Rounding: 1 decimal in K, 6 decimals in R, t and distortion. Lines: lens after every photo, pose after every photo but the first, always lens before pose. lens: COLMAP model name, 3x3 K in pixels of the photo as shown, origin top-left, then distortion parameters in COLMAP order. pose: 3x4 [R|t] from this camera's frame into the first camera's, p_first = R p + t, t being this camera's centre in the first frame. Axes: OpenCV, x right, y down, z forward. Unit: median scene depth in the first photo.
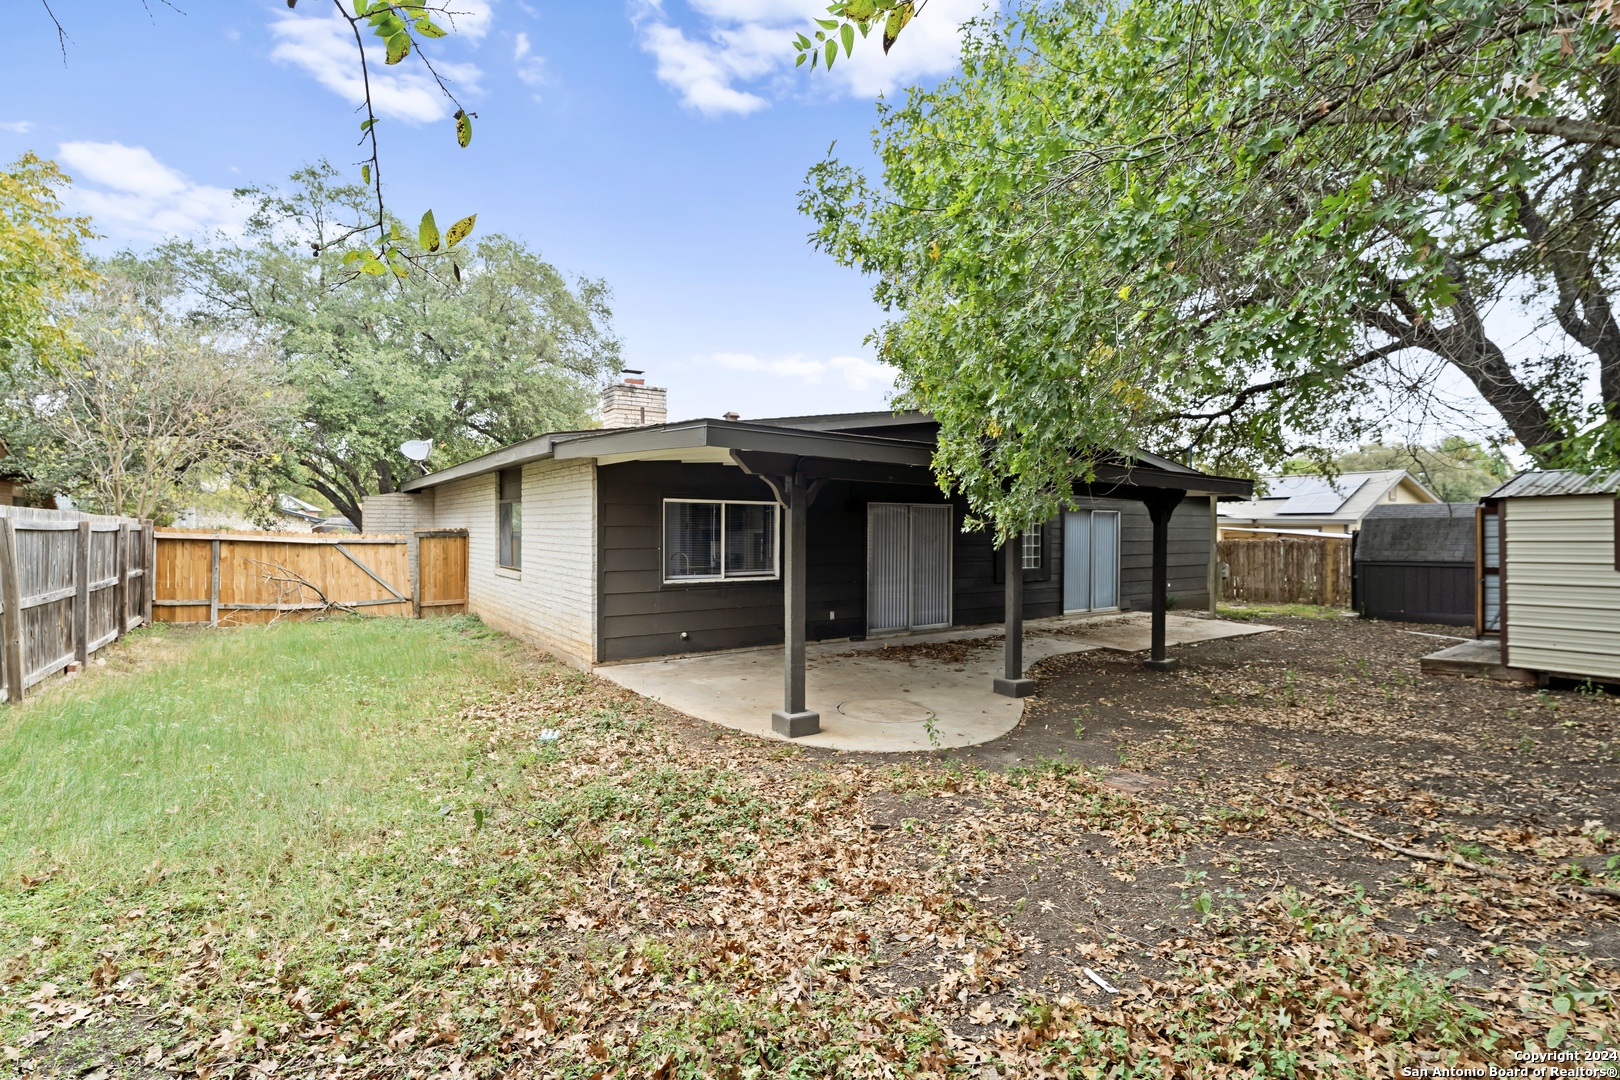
lens RADIAL K [[751.8, 0, 809.5], [0, 751.8, 541.6], [0, 0, 1]] dist [0.000657, -0.000132]
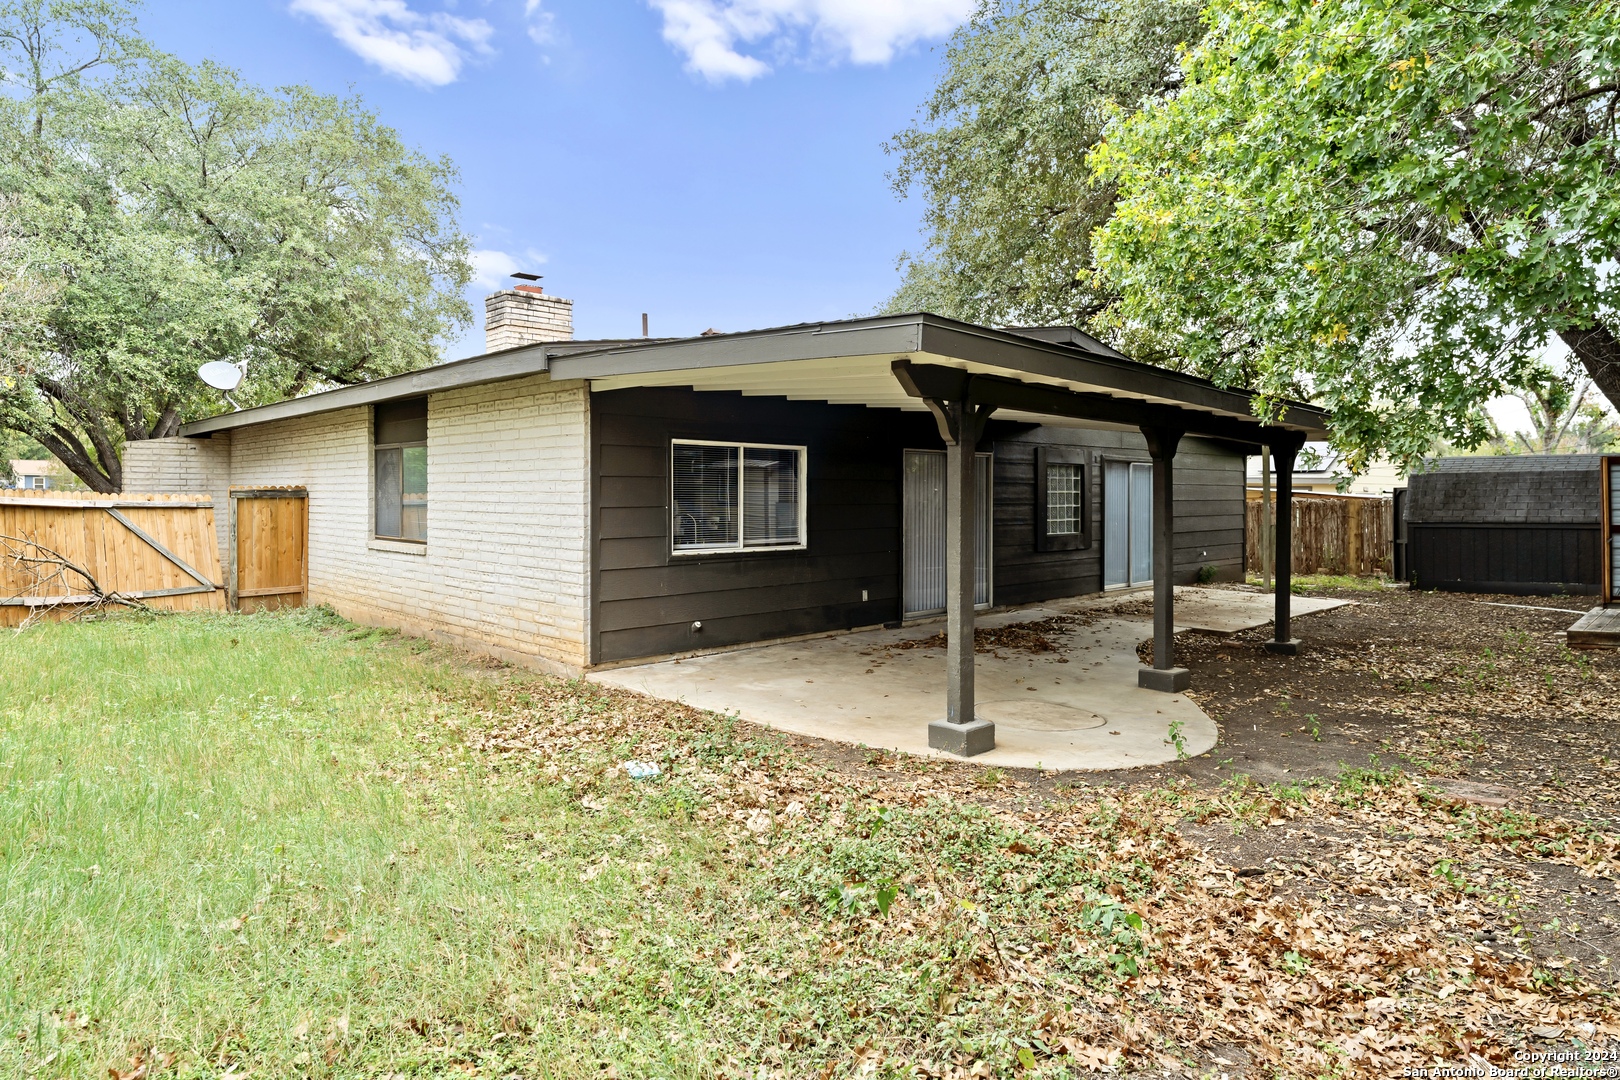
lens RADIAL K [[940.1, 0, 809.4], [0, 940.1, 504.9], [0, 0, 1]] dist [-0.001586, 0.002364]
pose [[0.987171, -0.004535, 0.159602, -0.195626], [0.005411, 0.999973, -0.005053, 0.011421], [-0.159575, 0.005852, 0.987168, 0.071059]]
